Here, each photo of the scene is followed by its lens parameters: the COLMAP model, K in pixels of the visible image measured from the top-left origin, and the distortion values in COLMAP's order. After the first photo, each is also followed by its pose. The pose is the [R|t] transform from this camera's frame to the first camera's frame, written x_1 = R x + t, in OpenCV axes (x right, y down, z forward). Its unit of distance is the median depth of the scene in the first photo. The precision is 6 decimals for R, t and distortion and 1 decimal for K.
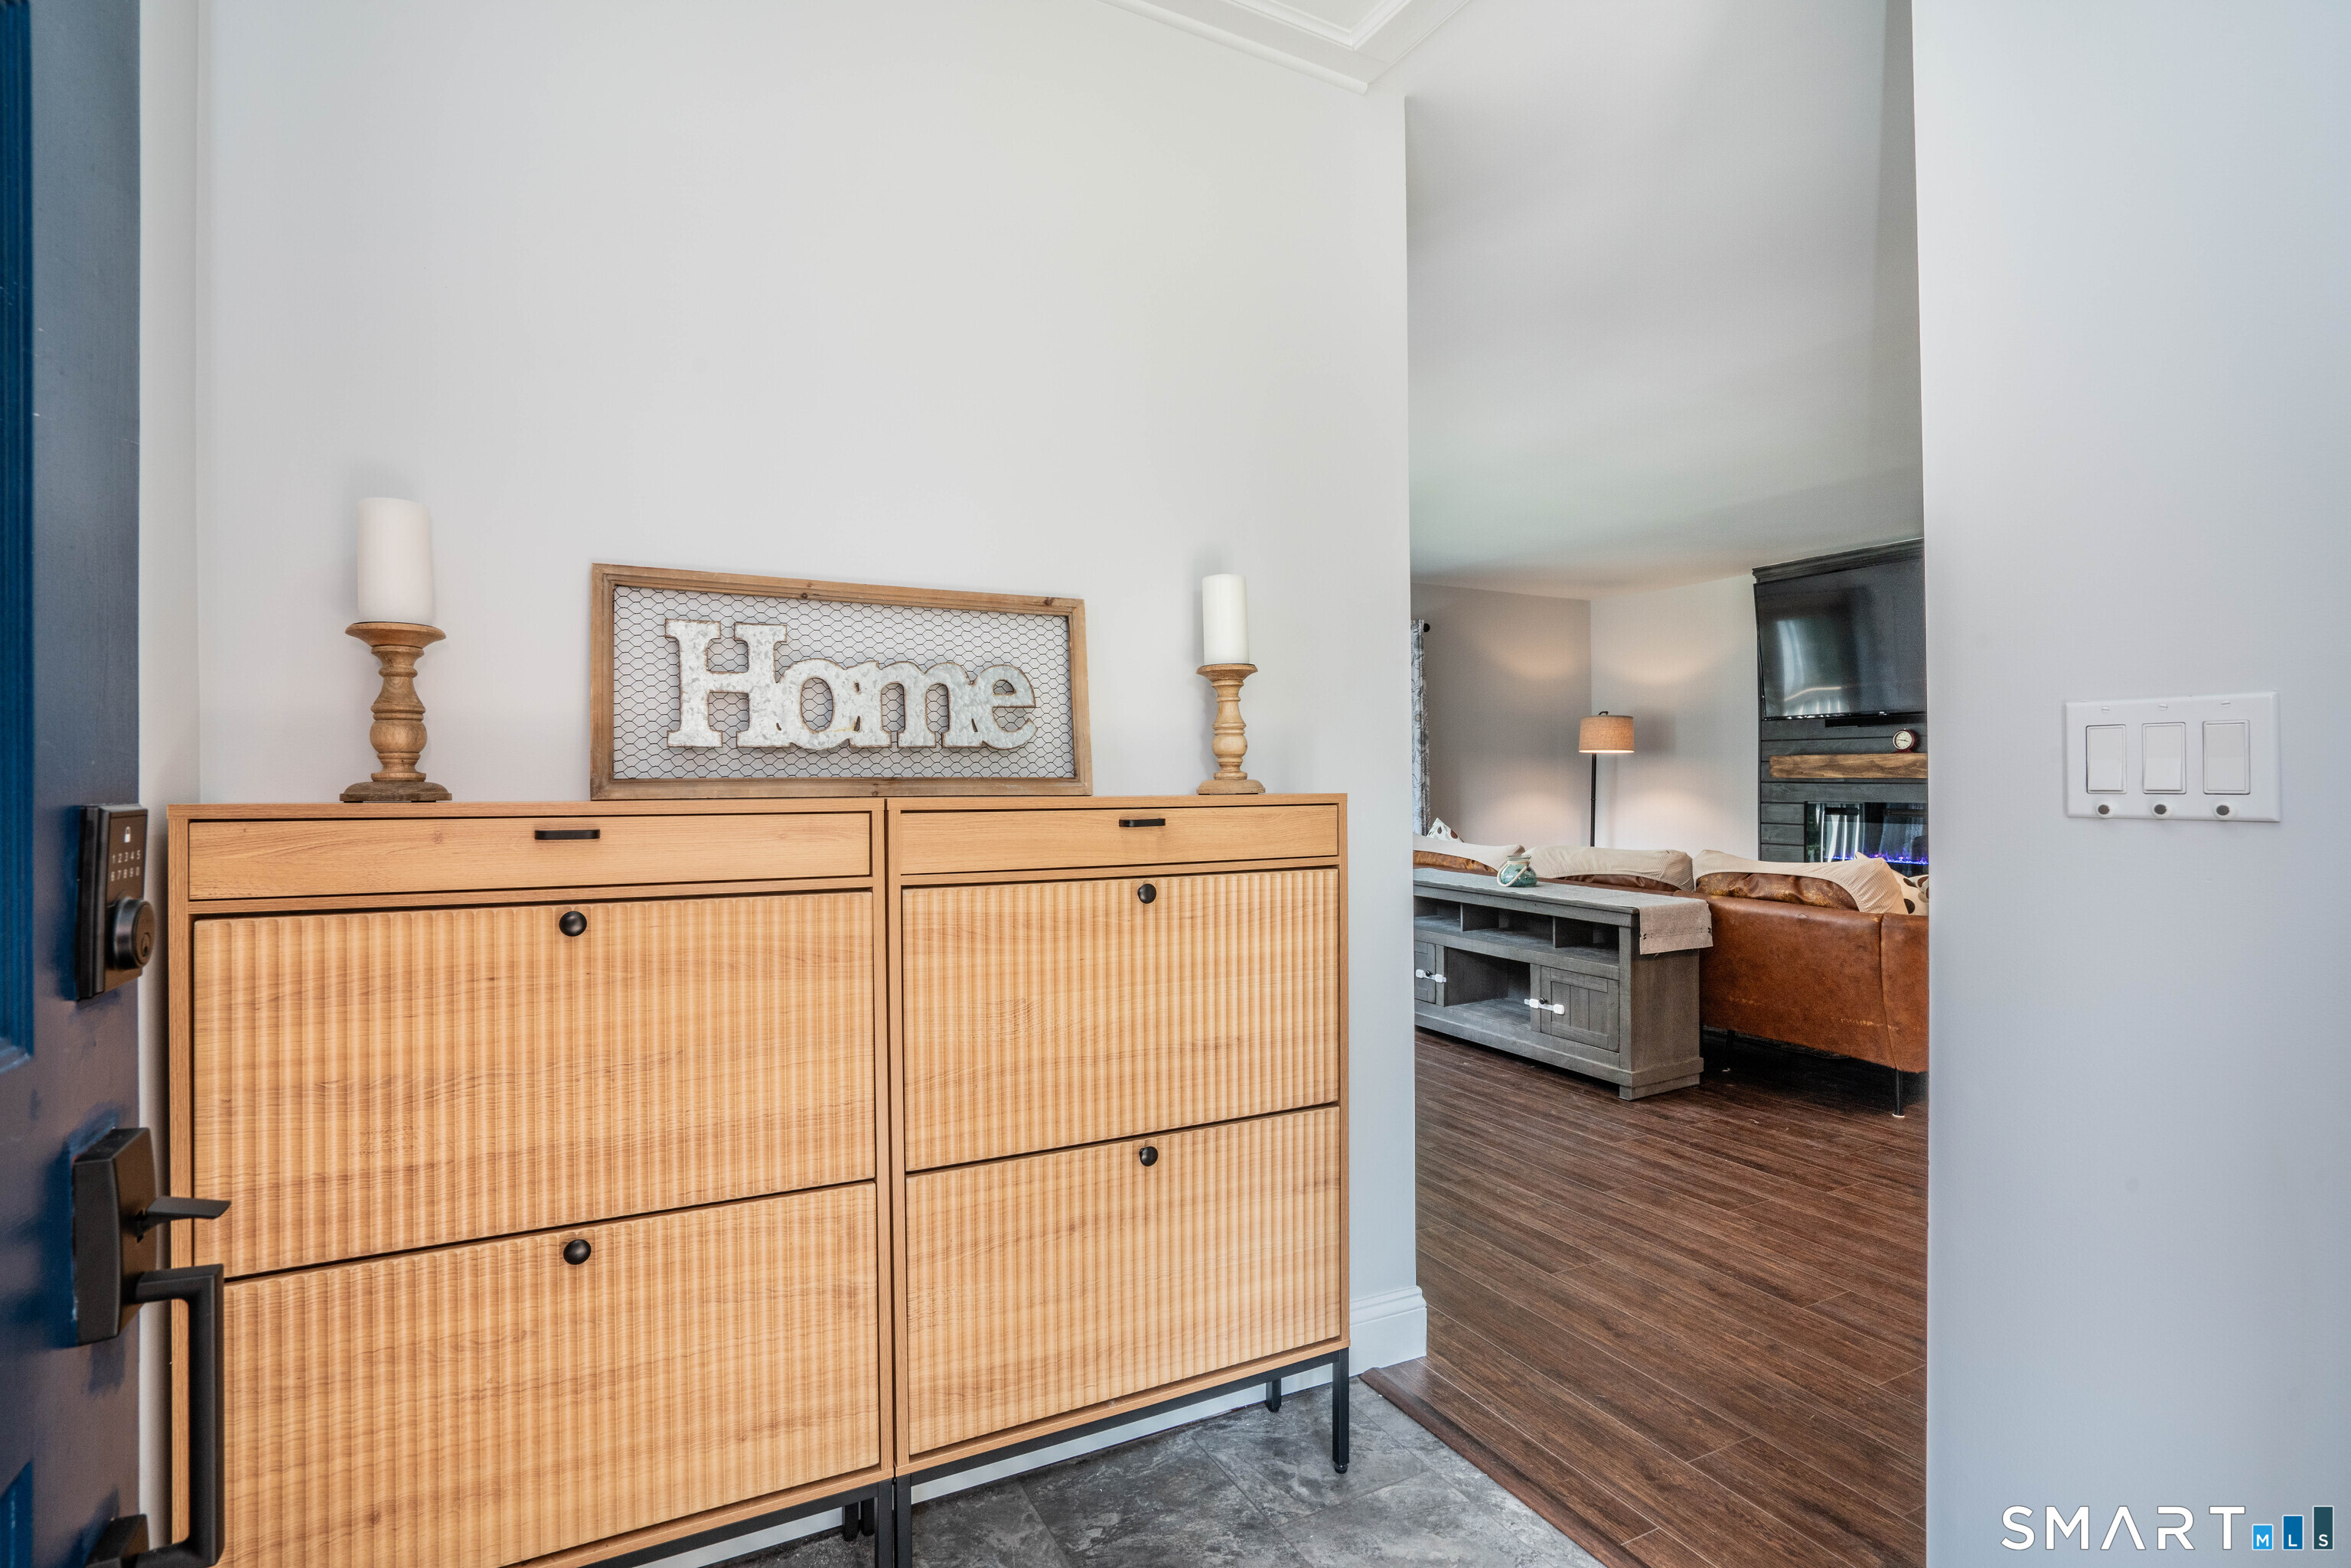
lens RADIAL K [[1147.5, 0, 1209.4], [0, 1147.5, 777.8], [0, 0, 1]] dist [-0.000788, 0.000624]
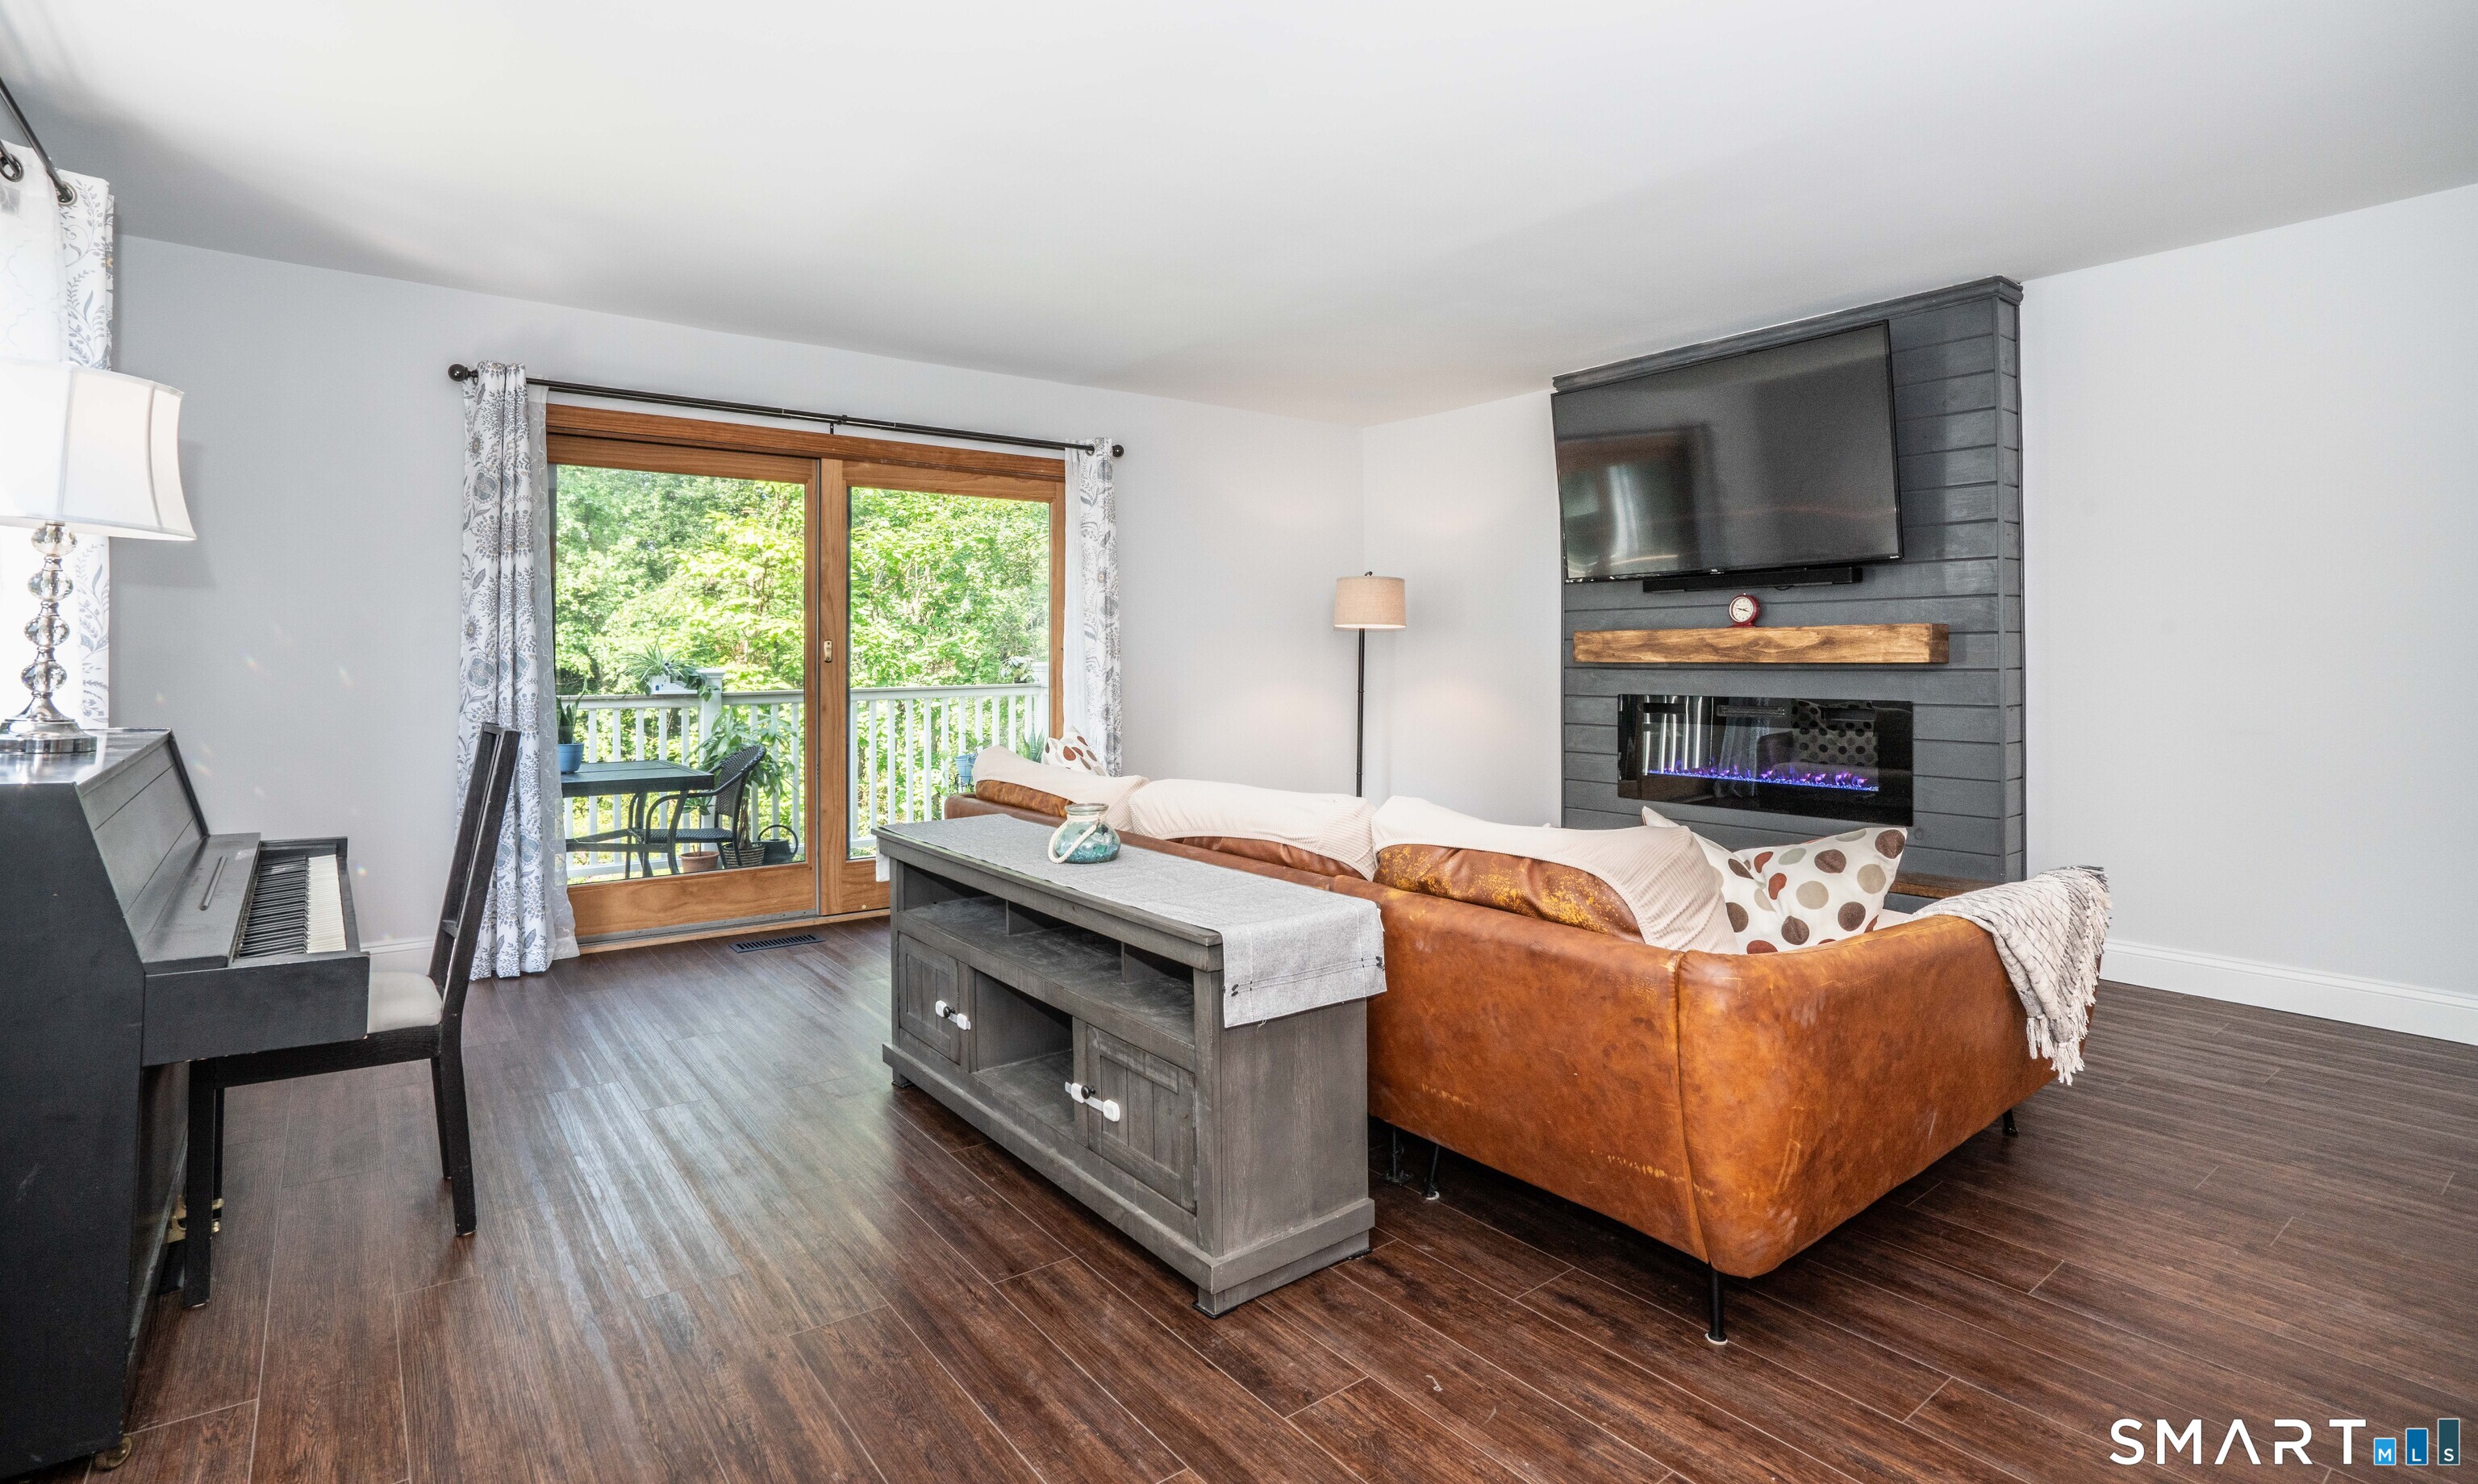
lens RADIAL K [[1207.1, 0, 1237.1], [0, 1207.1, 650.2], [0, 0, 1]] dist [-0.029705, 0.000672]
pose [[0.990648, 0.000431, 0.136443, 0.298764], [0.000771, 0.999961, -0.008758, -0.001707], [-0.136441, 0.008781, 0.990609, 0.473257]]
